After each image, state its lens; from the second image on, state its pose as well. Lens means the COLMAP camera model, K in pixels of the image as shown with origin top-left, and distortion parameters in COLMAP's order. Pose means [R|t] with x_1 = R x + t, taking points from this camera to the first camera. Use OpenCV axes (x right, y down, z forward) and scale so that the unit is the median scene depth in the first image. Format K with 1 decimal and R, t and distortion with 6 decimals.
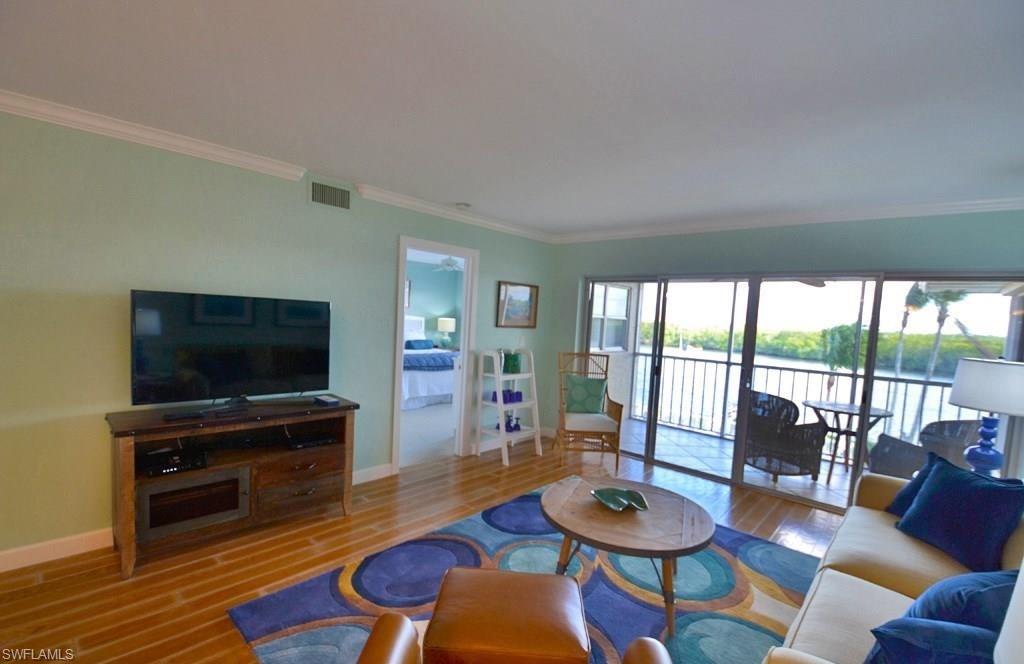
lens RADIAL K [[452.1, 0, 510.5], [0, 452.1, 333.4], [0, 0, 1]] dist [0.000576, 0.000318]
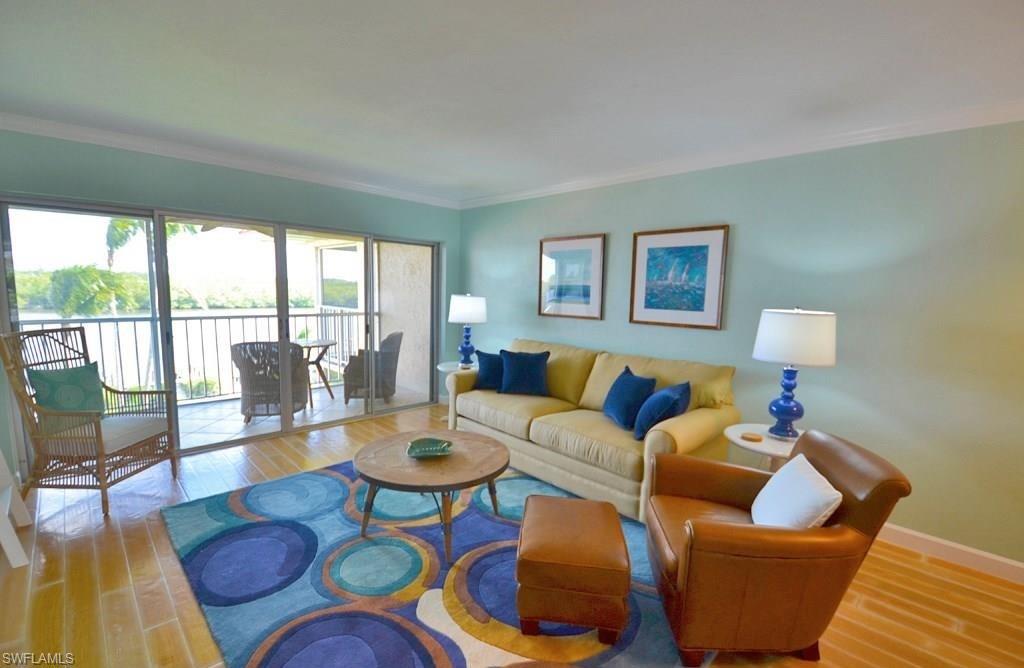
lens RADIAL K [[452.1, 0, 509.5], [0, 452.1, 338.6], [0, 0, 1]] dist [0.000576, 0.000318]
pose [[0.052597, -0.167210, 0.984517, -0.394887], [0.017250, 0.985887, 0.166521, -0.033992], [-0.998467, 0.008225, 0.054739, 0.385740]]
